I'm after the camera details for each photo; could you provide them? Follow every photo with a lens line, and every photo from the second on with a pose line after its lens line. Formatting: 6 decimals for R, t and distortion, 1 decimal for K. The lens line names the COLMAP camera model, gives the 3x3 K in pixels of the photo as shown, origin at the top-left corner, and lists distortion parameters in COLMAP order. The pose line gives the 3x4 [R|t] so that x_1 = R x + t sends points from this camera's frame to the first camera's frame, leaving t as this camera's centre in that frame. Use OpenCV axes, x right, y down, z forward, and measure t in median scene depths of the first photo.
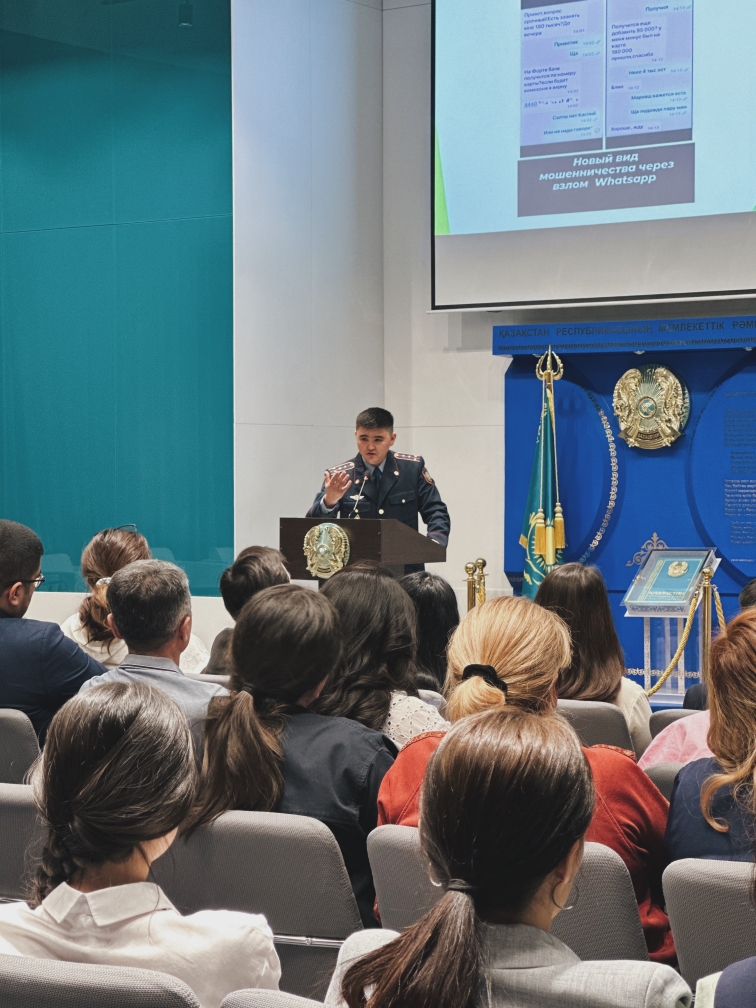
lens RADIAL K [[2402.9, 0, 378.0], [0, 2402.9, 504.0], [0, 0, 1]] dist [-0.073091, 0.325380]
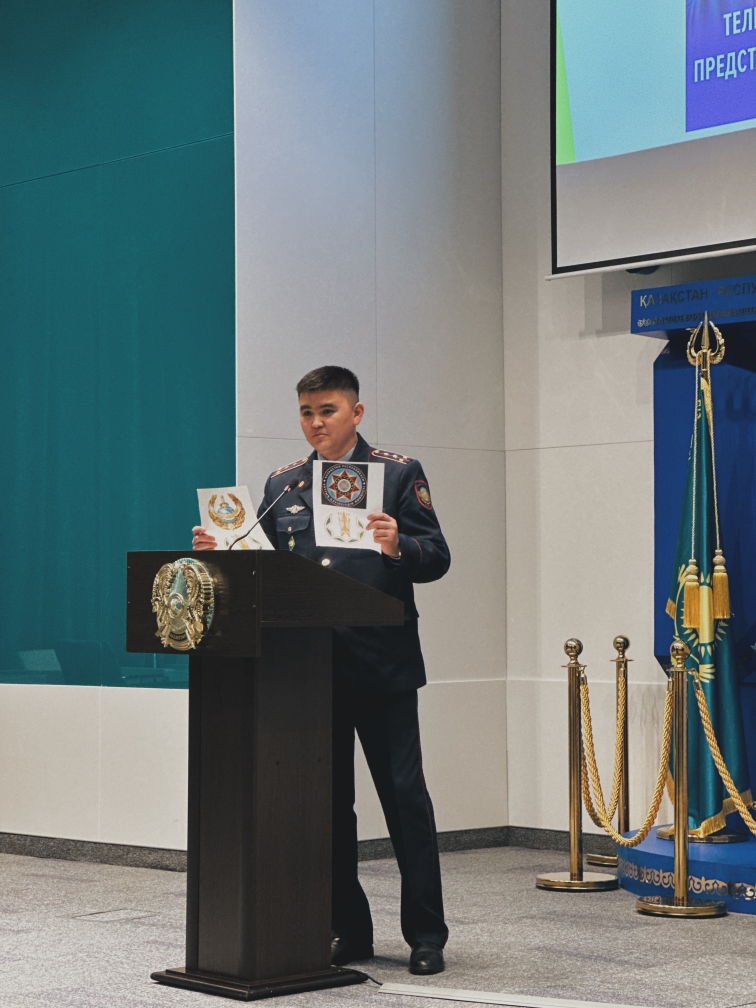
lens RADIAL K [[2275.7, 0, 378.0], [0, 2275.7, 504.0], [0, 0, 1]] dist [0.089806, 0.311094]
pose [[0.973358, -0.010318, -0.229058, 0.127346], [-0.001432, 0.998694, -0.051073, 0.019066], [0.229286, 0.050040, 0.972072, 0.371060]]
